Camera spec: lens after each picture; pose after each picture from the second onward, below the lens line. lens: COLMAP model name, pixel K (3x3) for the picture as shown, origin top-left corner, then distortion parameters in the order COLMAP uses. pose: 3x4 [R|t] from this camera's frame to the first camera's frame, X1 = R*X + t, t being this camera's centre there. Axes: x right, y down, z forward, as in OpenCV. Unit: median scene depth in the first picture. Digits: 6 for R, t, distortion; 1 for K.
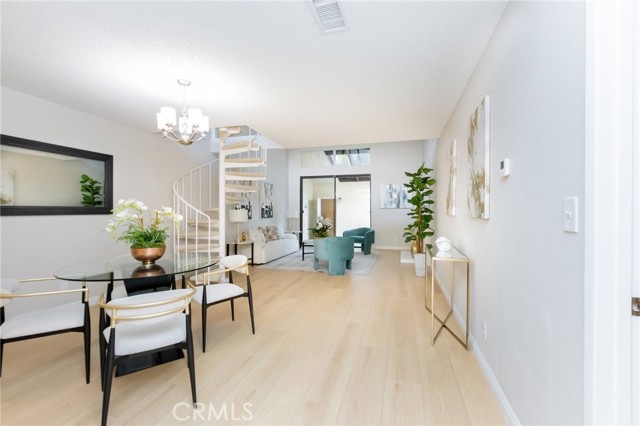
lens RADIAL K [[287.7, 0, 320.3], [0, 287.7, 215.9], [0, 0, 1]] dist [0.000685, -0.000021]
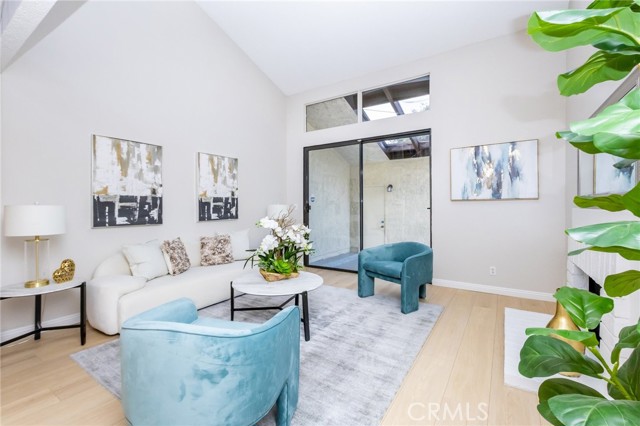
lens RADIAL K [[287.9, 0, 312.6], [0, 287.9, 210.1], [0, 0, 1]] dist [0.000223, 0.000111]
pose [[0.952355, -0.000424, -0.304992, 0.152437], [-0.000676, 0.999994, -0.003501, -0.009757], [0.304991, 0.003540, 0.952349, 0.553635]]
